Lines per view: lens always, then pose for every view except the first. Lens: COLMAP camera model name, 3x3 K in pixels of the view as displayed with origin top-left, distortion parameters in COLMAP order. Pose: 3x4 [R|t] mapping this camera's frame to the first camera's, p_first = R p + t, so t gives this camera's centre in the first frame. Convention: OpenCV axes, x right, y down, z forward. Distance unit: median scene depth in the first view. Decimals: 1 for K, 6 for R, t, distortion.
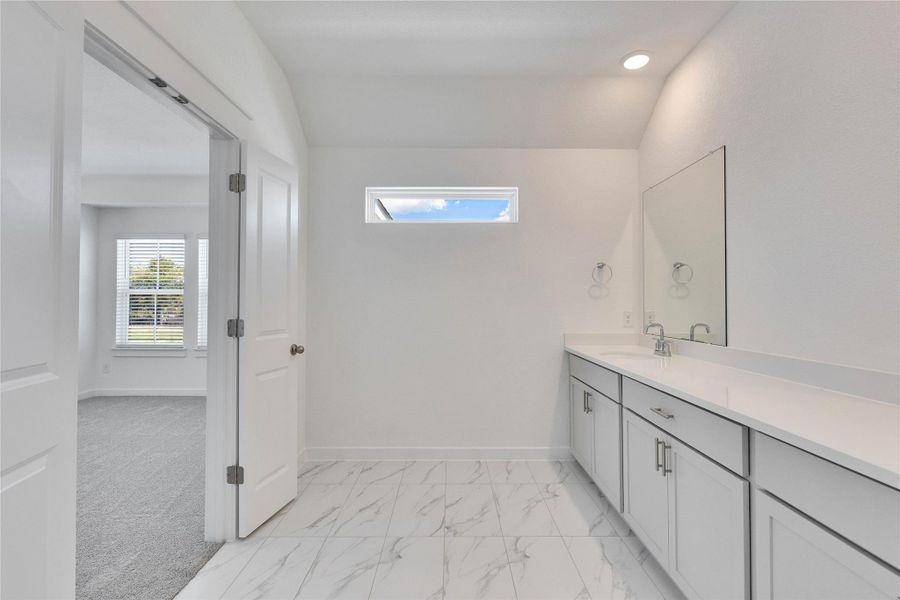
lens RADIAL K [[308.2, 0, 451.3], [0, 308.2, 300.2], [0, 0, 1]] dist [-0.000395, -0.000029]
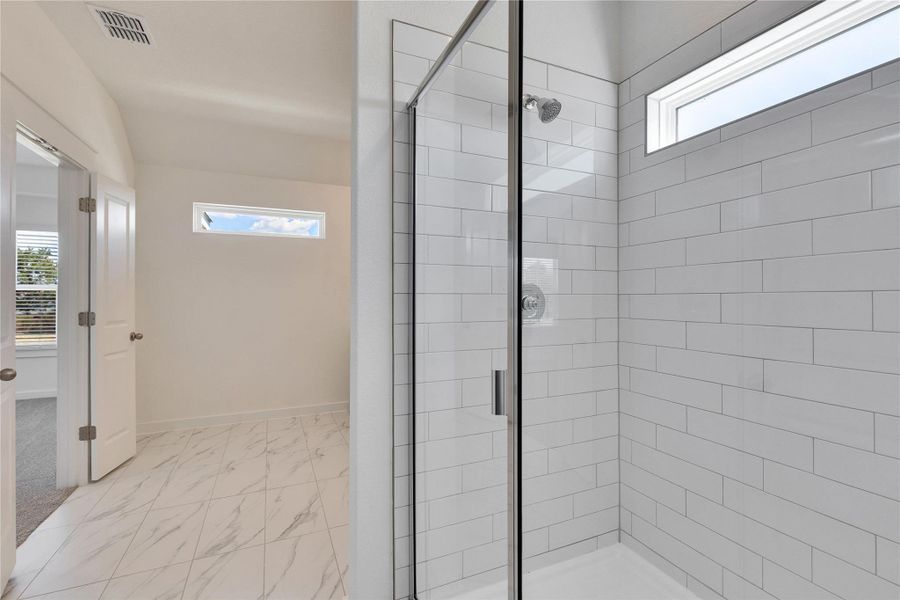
lens RADIAL K [[402.6, 0, 452.5], [0, 402.6, 296.6], [0, 0, 1]] dist [-0.002540, -0.000340]
pose [[0.912527, -0.001426, 0.409013, 0.003697], [-0.002070, 0.999965, 0.008104, -0.017253], [-0.409010, -0.008242, 0.912492, -1.052300]]
